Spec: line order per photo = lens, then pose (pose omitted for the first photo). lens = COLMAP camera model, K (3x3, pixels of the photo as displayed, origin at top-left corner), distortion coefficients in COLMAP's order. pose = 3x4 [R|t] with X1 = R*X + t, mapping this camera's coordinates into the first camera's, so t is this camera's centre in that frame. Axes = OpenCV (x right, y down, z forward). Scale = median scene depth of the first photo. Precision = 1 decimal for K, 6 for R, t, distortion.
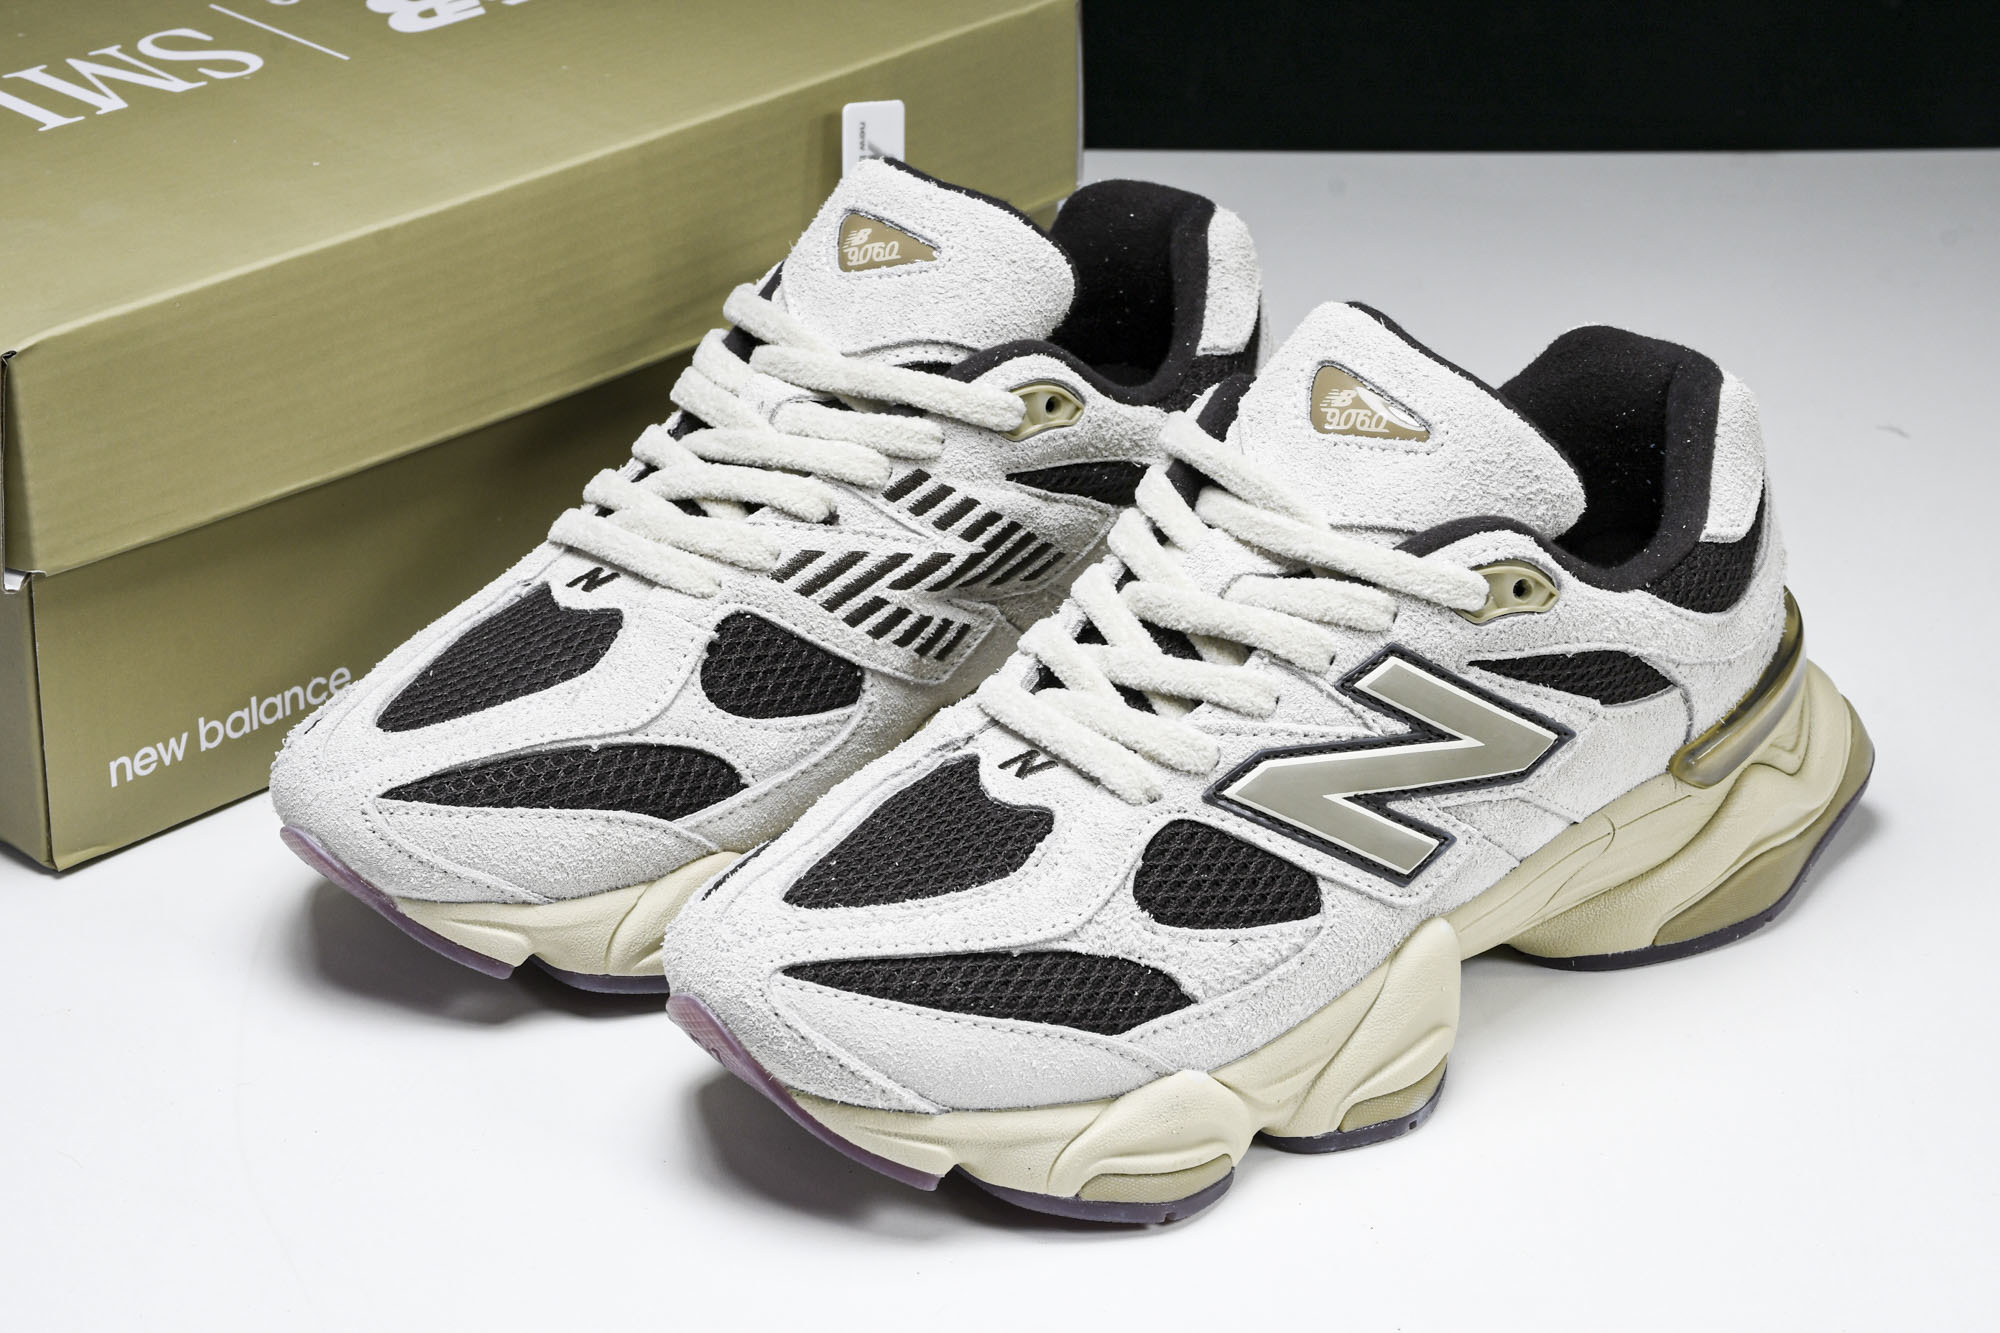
lens RADIAL K [[4700.0, 0, 982.6], [0, 4700.0, 672.8], [0, 0, 1]] dist [0.489986, 0.000000]
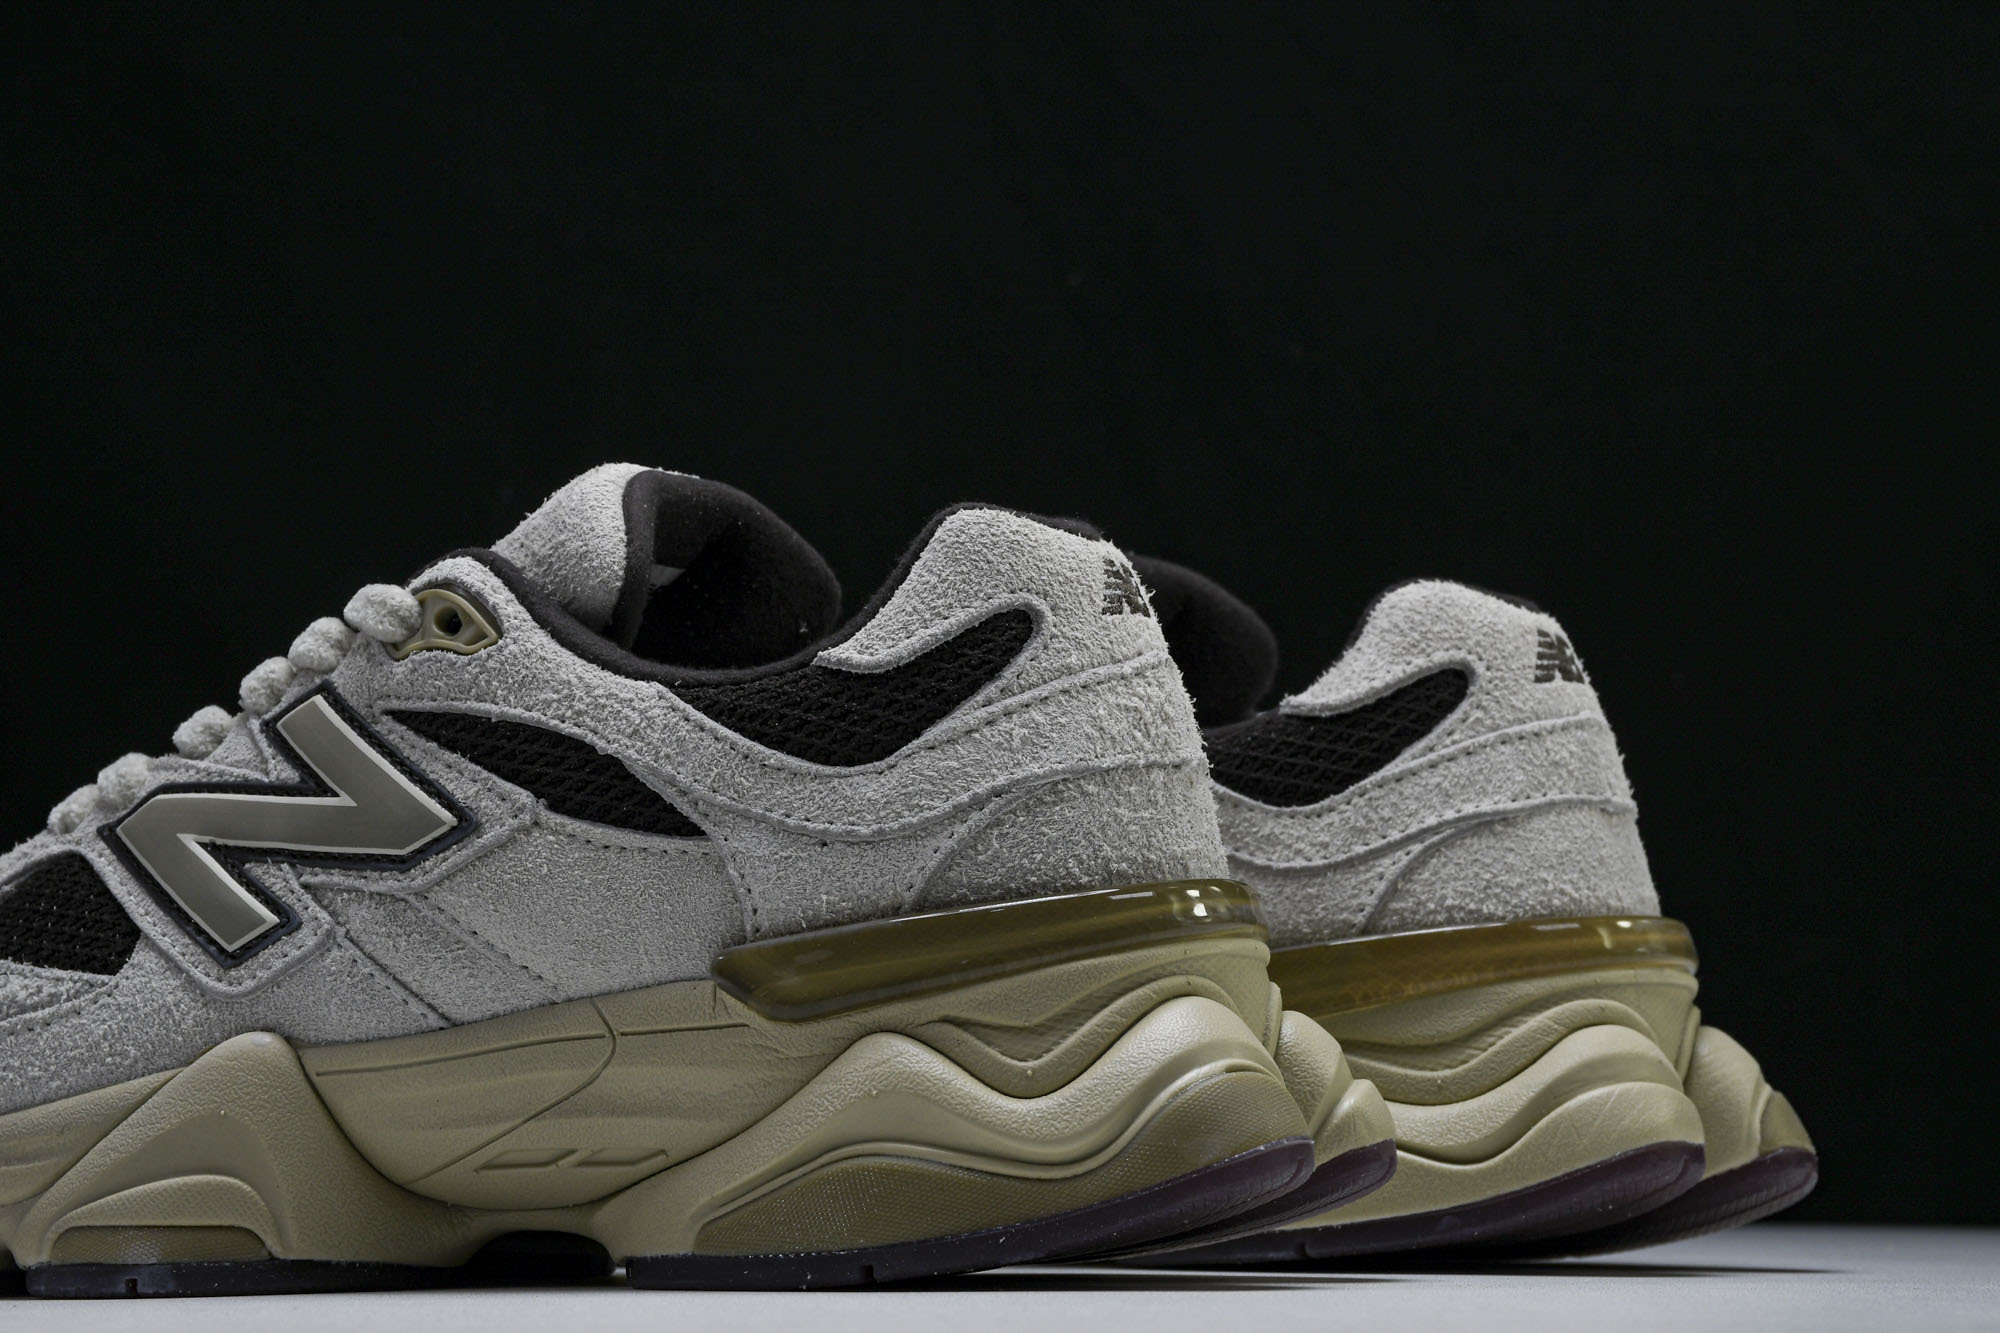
lens RADIAL K [[4700.0, 0, 992.2], [0, 4700.0, 652.9], [0, 0, 1]] dist [0.489986, 0.000000]
pose [[0.397541, -0.160681, -0.903406, 0.852301], [-0.425258, 0.840166, -0.336567, 0.211059], [0.813091, 0.517980, 0.265670, 0.865246]]
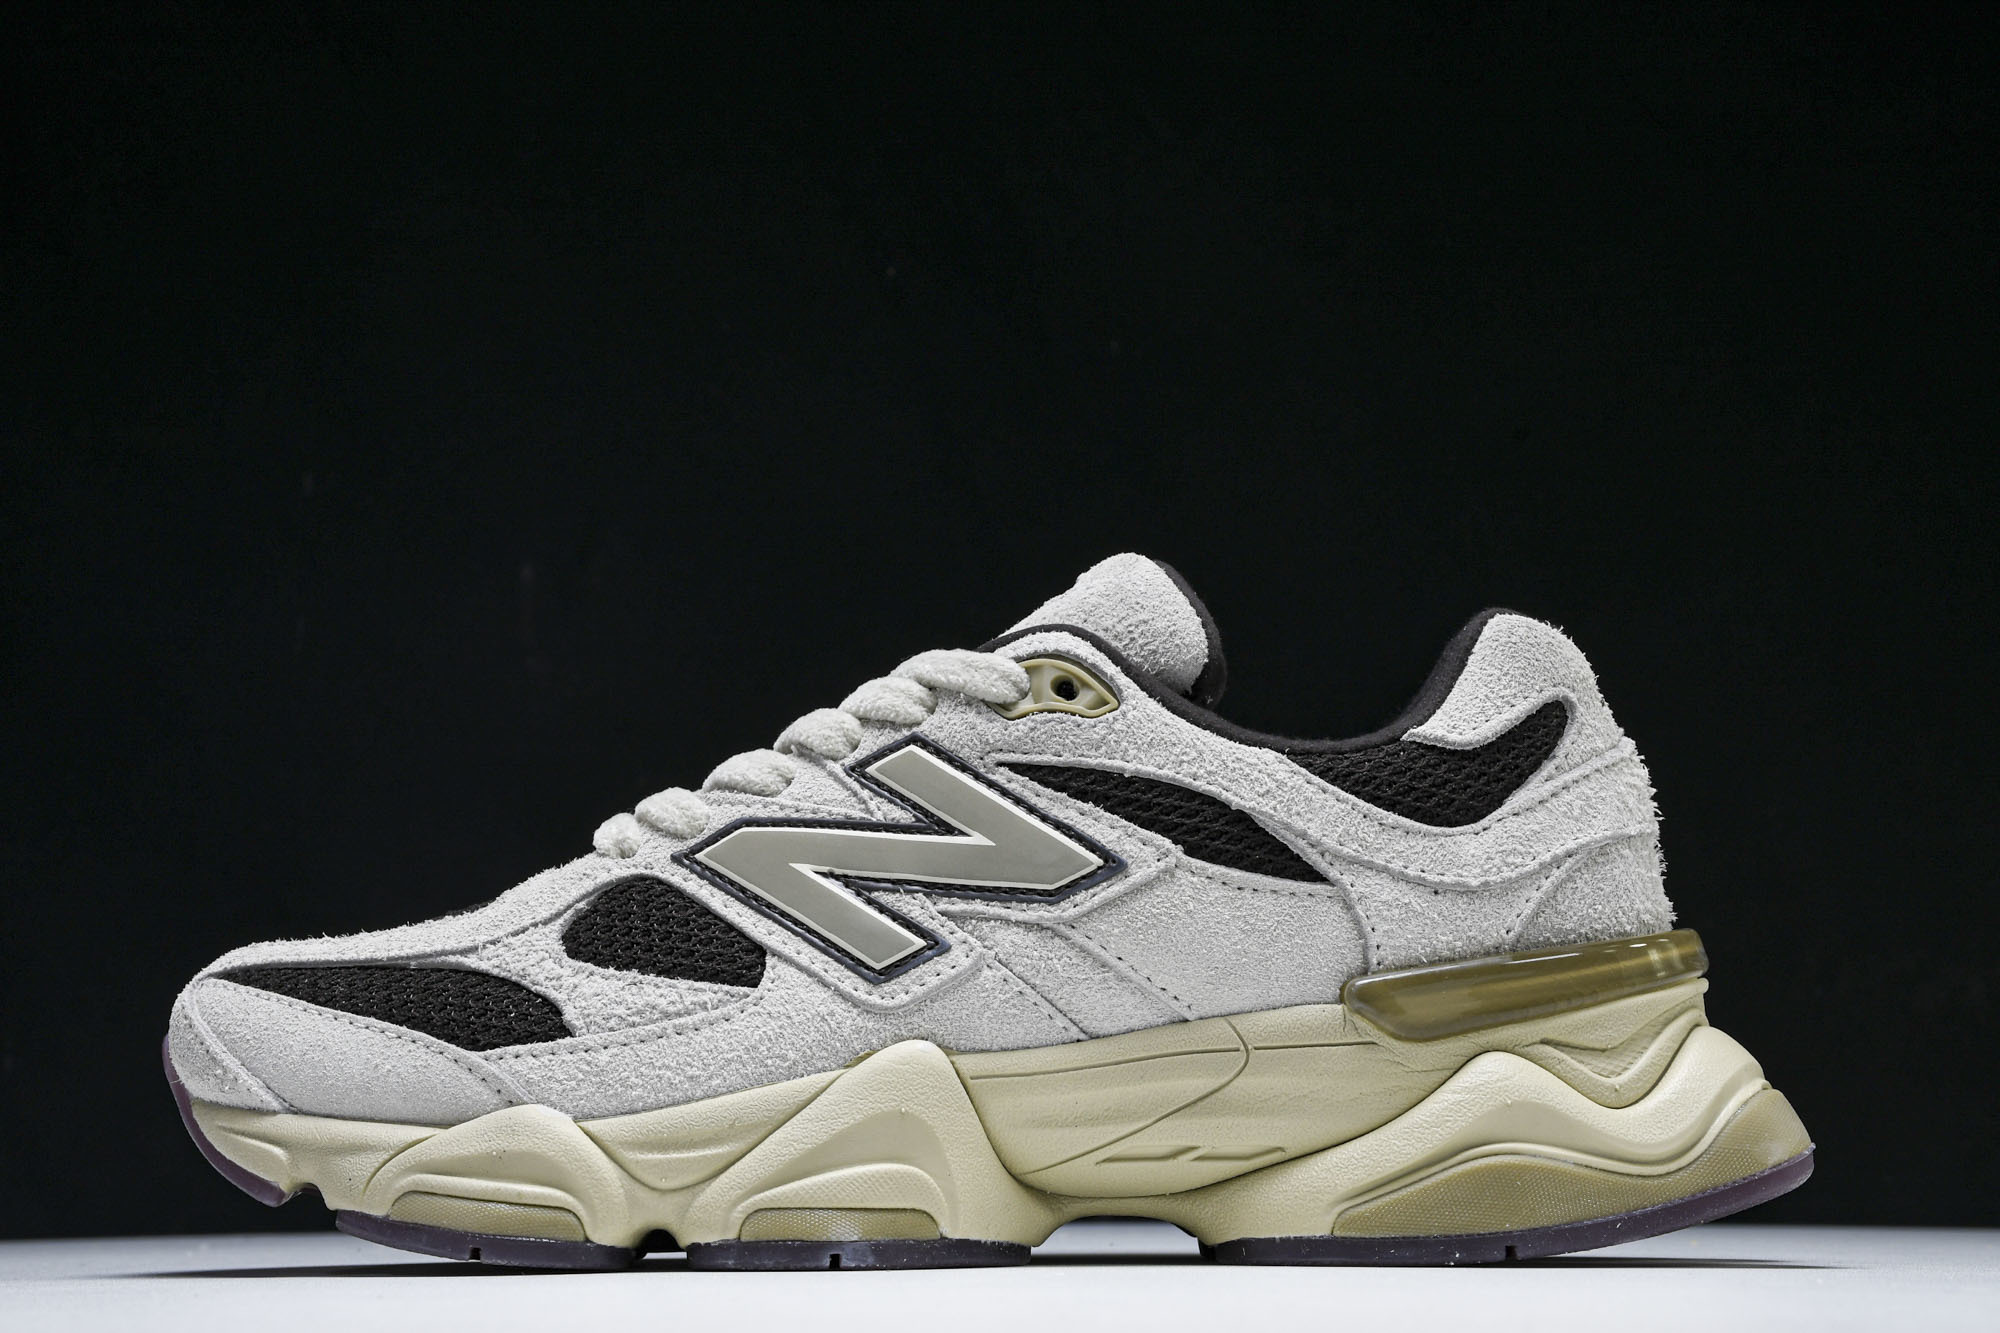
lens RADIAL K [[4700.0, 0, 1019.0], [0, 4700.0, 590.3], [0, 0, 1]] dist [0.489986, 0.000000]
pose [[0.725011, -0.143692, -0.673582, 0.716949], [-0.294536, 0.819368, -0.491817, 0.412865], [0.622582, 0.554967, 0.551728, 0.483738]]
